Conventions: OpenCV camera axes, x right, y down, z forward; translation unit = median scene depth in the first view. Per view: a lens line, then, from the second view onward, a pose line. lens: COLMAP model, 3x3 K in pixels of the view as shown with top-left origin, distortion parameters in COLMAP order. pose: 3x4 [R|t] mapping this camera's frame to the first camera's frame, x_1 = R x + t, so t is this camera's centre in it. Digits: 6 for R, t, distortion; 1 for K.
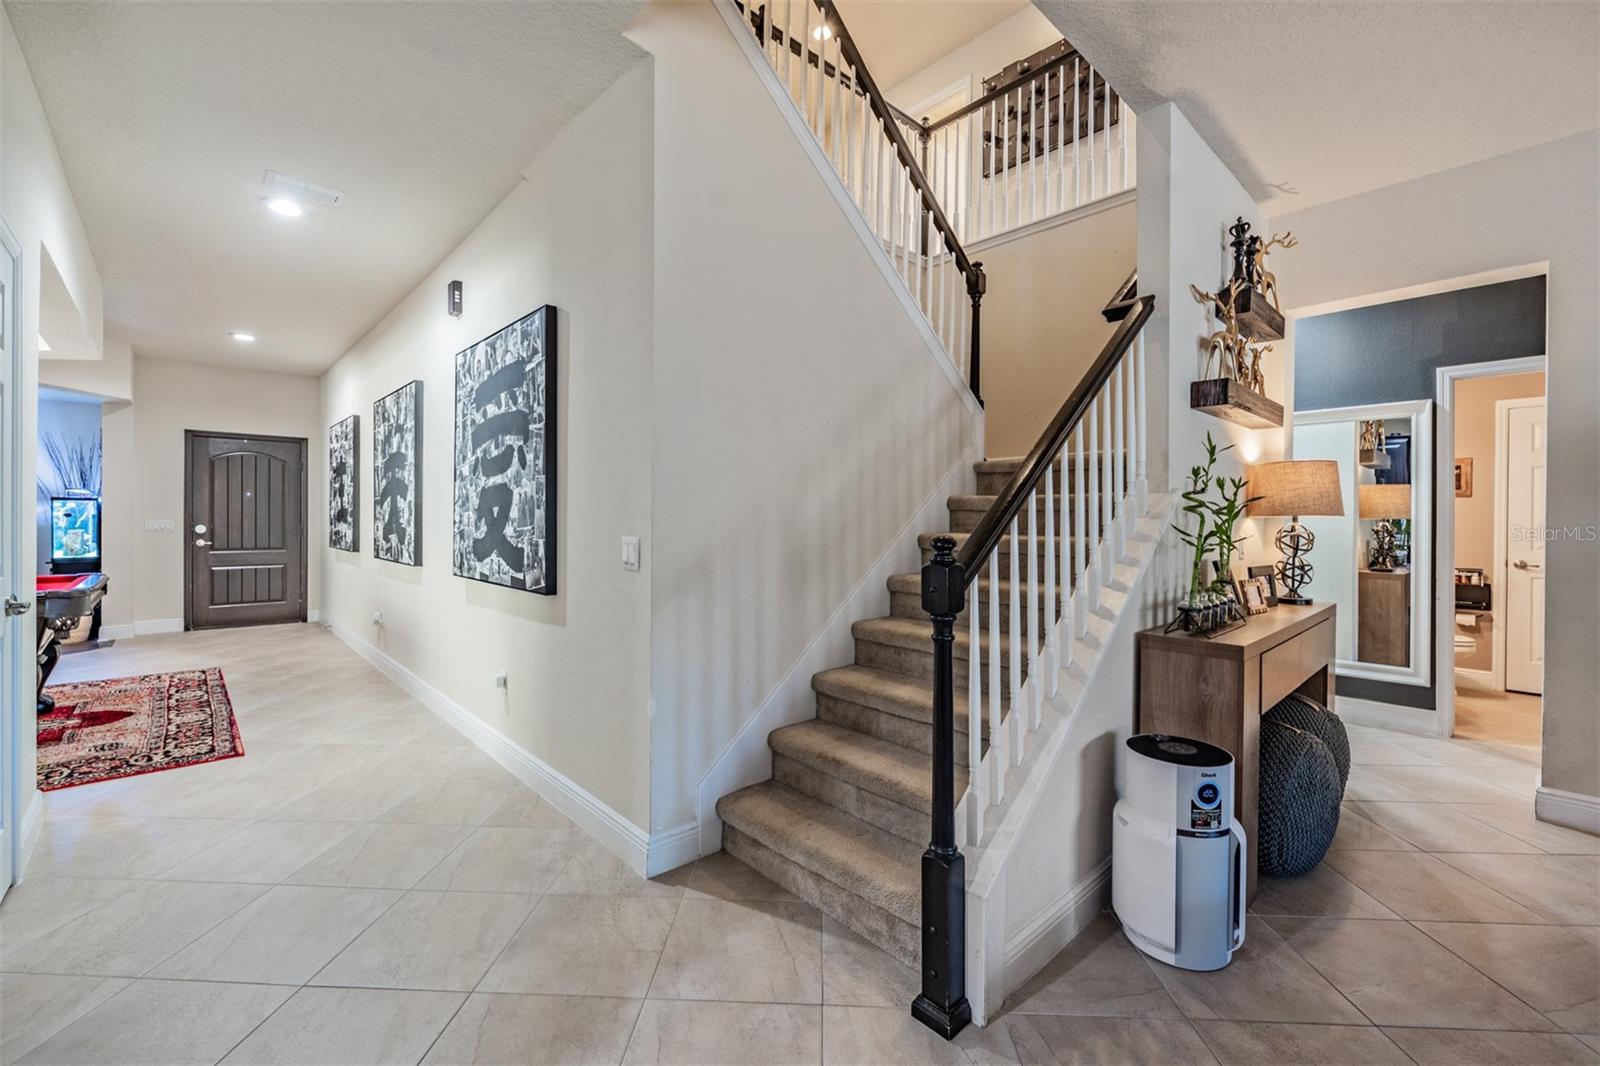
lens RADIAL K [[672.9, 0, 798.1], [0, 672.9, 522.5], [0, 0, 1]] dist [0.001133, -0.000030]
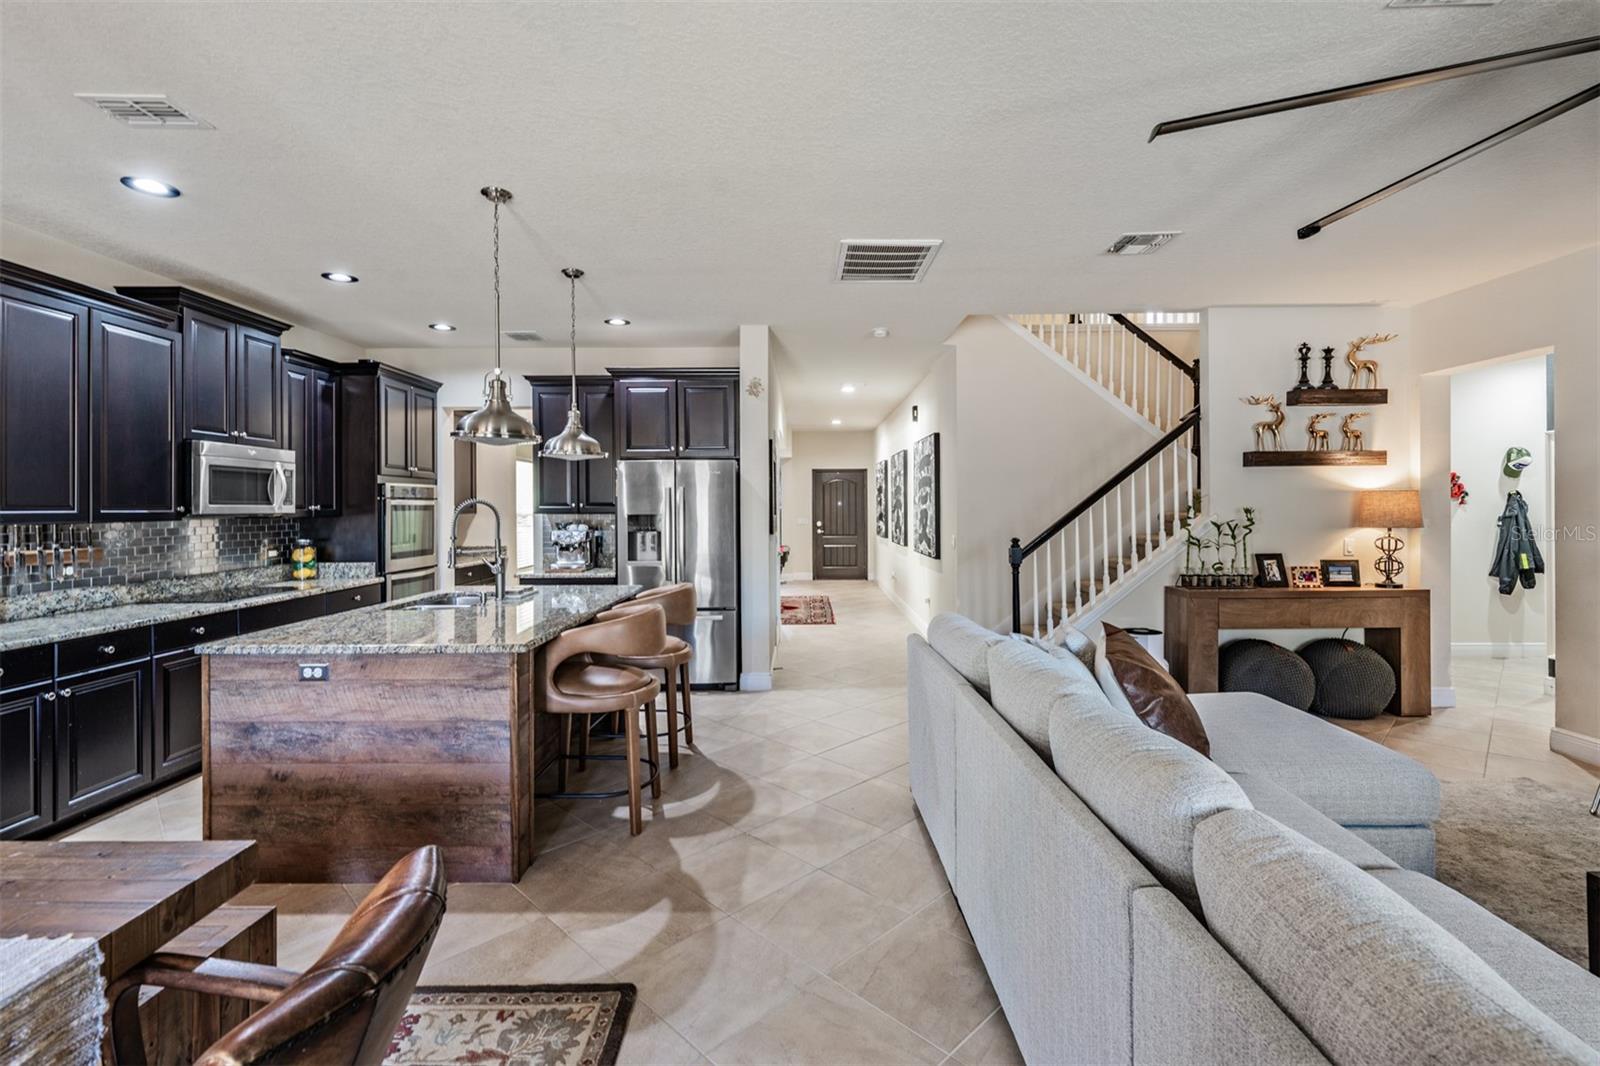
lens RADIAL K [[717.3, 0, 803.4], [0, 717.3, 507.2], [0, 0, 1]] dist [0.002768, -0.001073]
pose [[0.736957, -0.009457, -0.675873, 0.552366], [0.007359, 0.999955, -0.005967, -0.033964], [0.675899, -0.000576, 0.736994, -0.644719]]
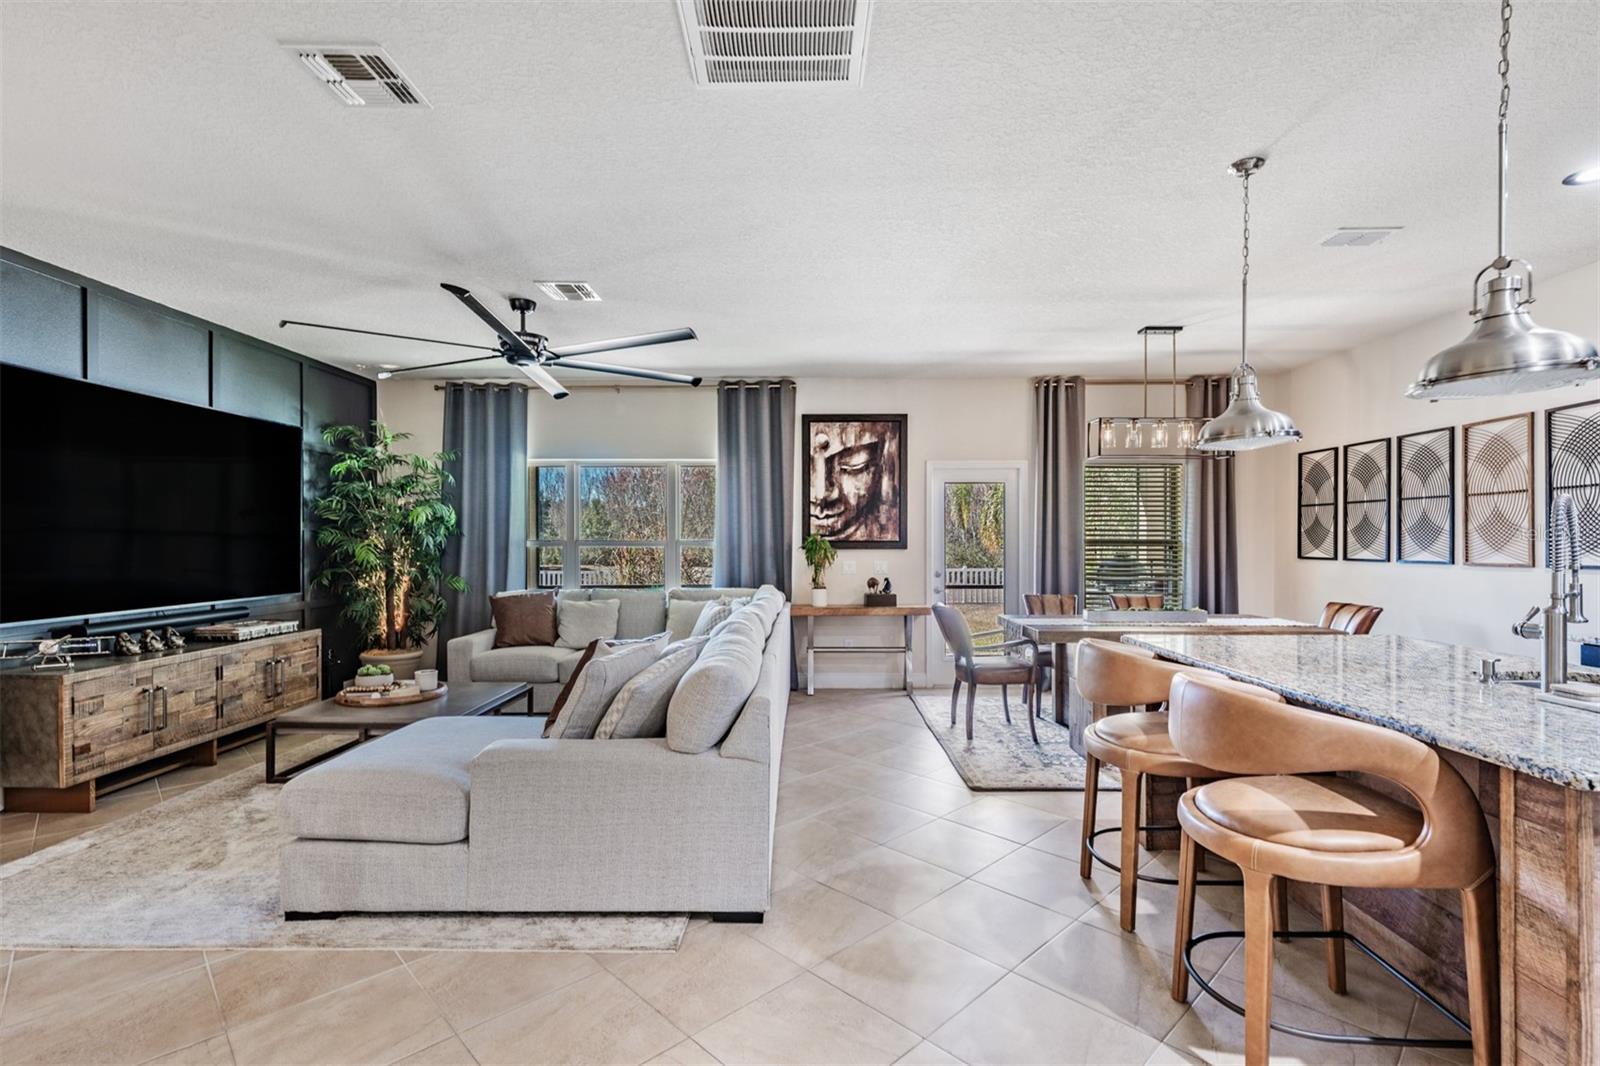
lens RADIAL K [[731.4, 0, 804.0], [0, 731.4, 544.7], [0, 0, 1]] dist [0.002076, 0.000228]
pose [[-0.731636, -0.008614, 0.681641, -0.228660], [-0.000706, 0.999929, 0.011879, -0.025661], [-0.681695, 0.008210, -0.731590, 0.317467]]
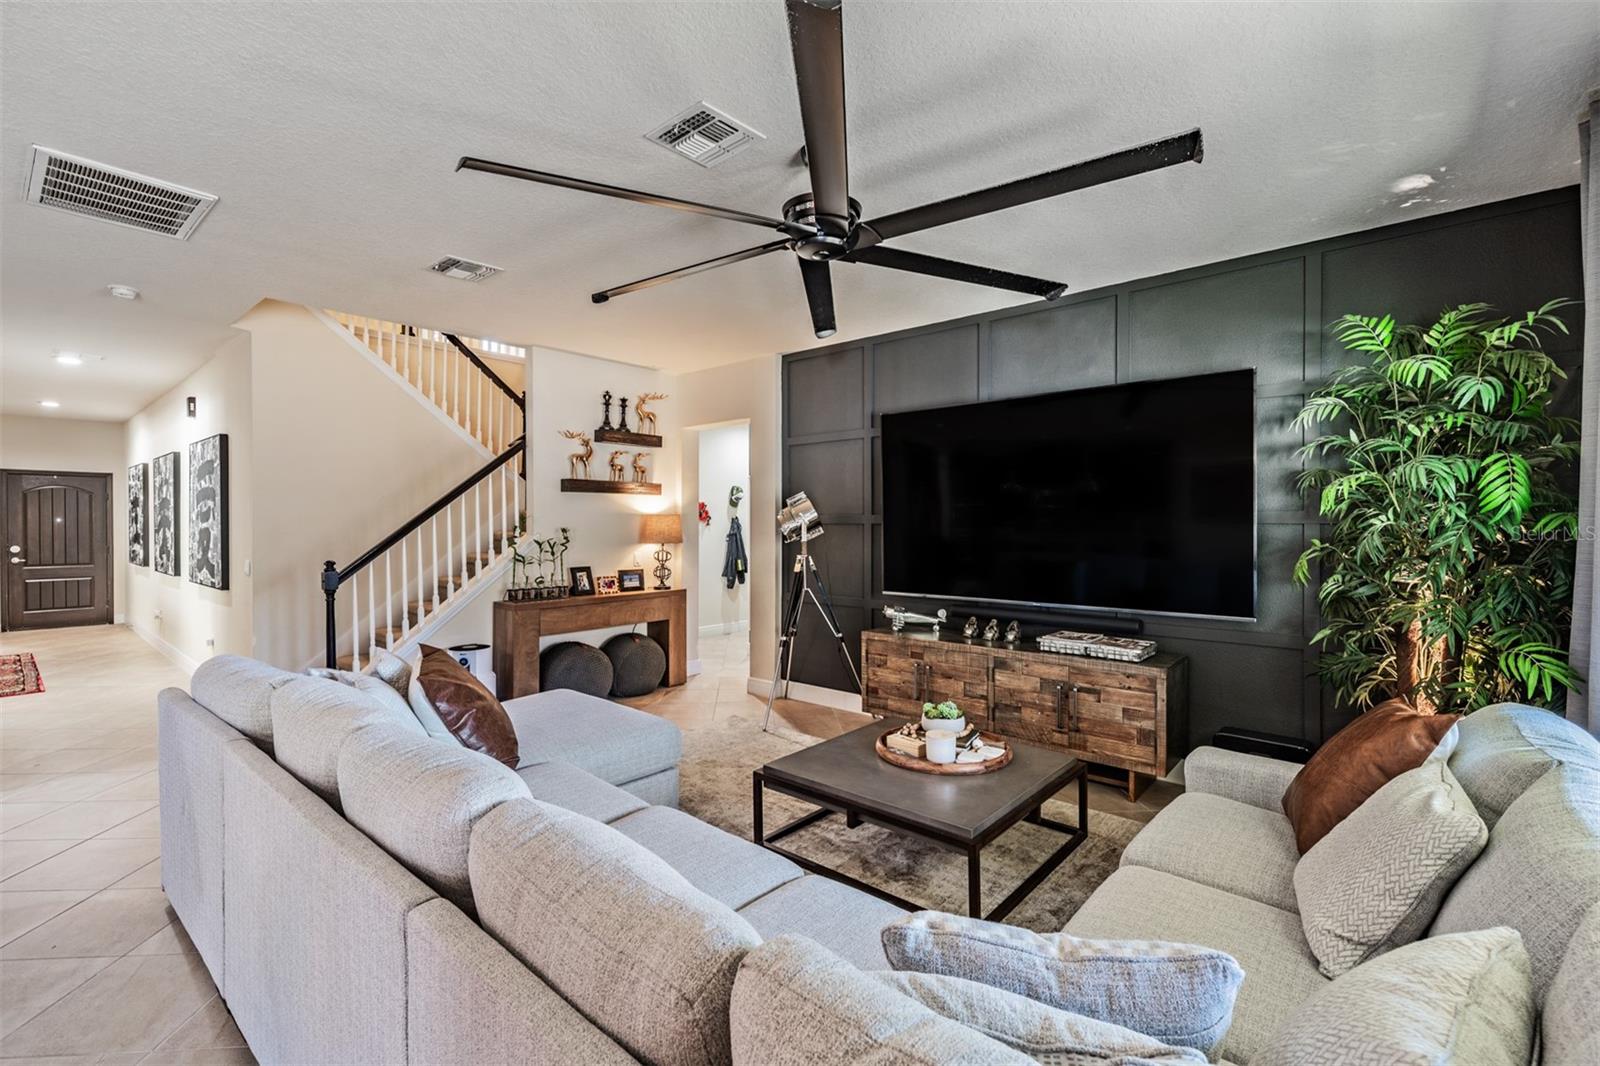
lens RADIAL K [[699.7, 0, 794.5], [0, 699.7, 530.0], [0, 0, 1]] dist [0.000015, 0.000093]
pose [[0.993741, -0.006236, 0.111538, 0.572841], [0.005725, 0.999972, 0.004897, -0.034172], [-0.111565, -0.004228, 0.993748, -0.638576]]
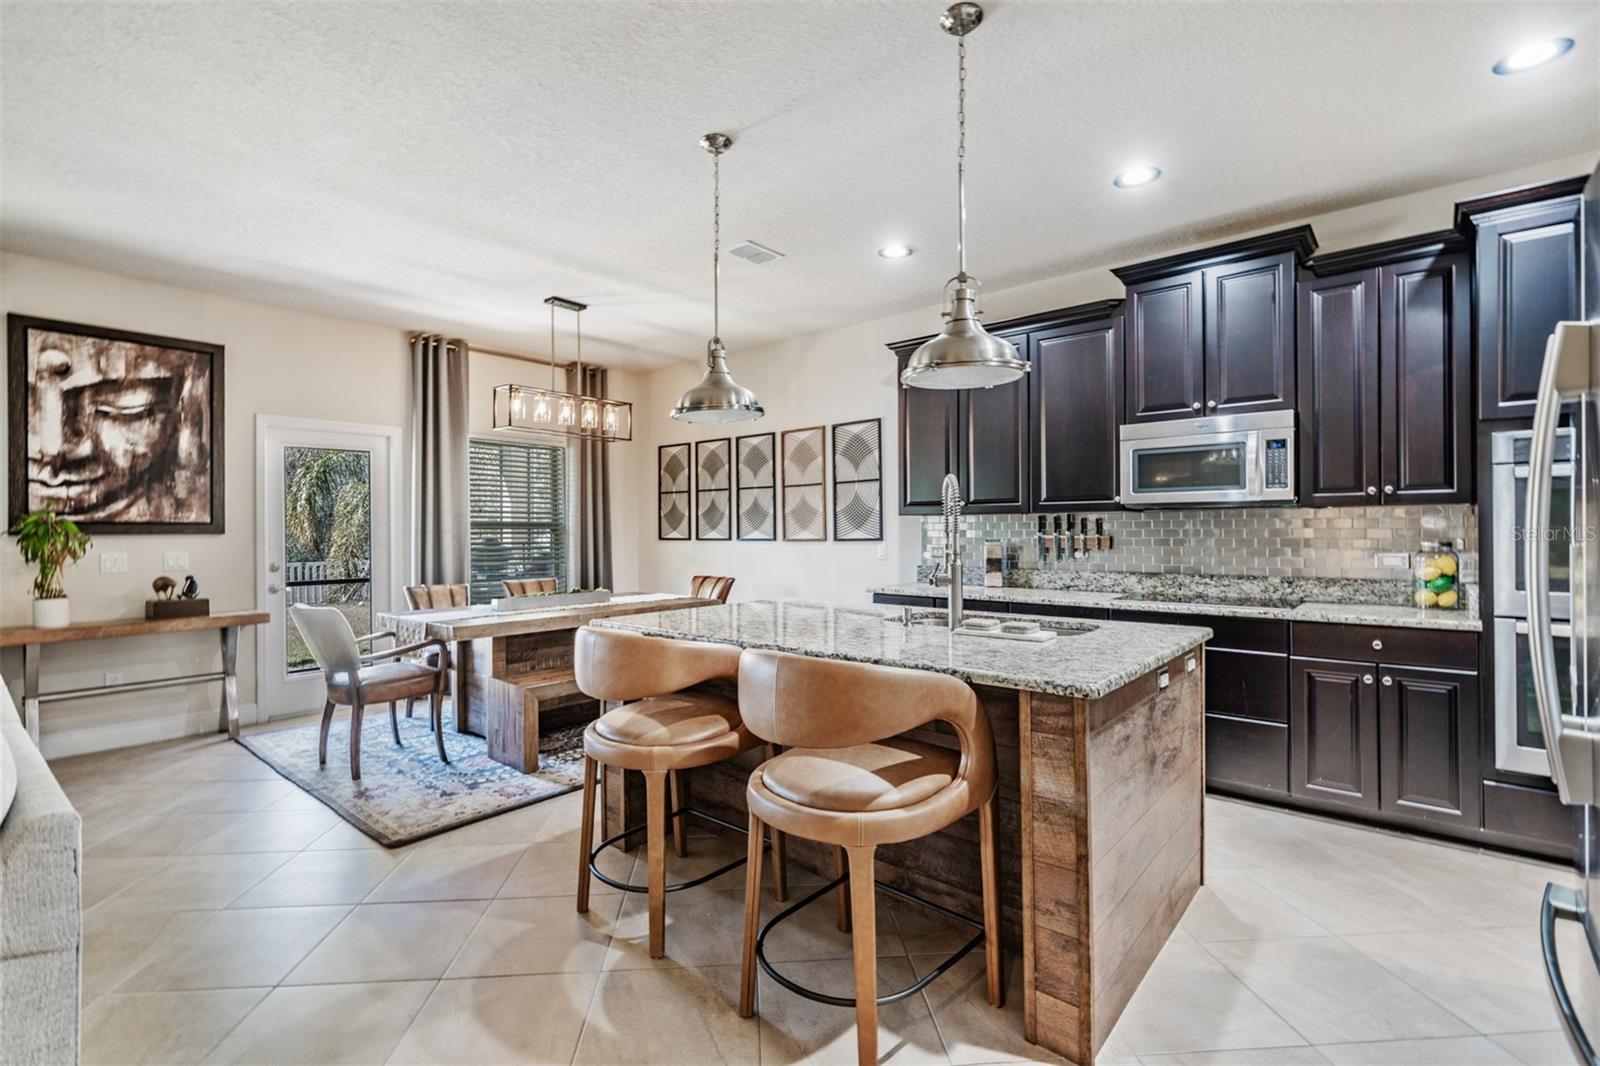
lens RADIAL K [[723.6, 0, 787.1], [0, 723.6, 529.4], [0, 0, 1]] dist [0.001588, -0.000138]
pose [[-0.993324, 0.000058, -0.115358, -0.073441], [-0.000117, 0.999999, 0.001515, -0.009371], [0.115358, 0.001518, -0.993323, 0.233858]]
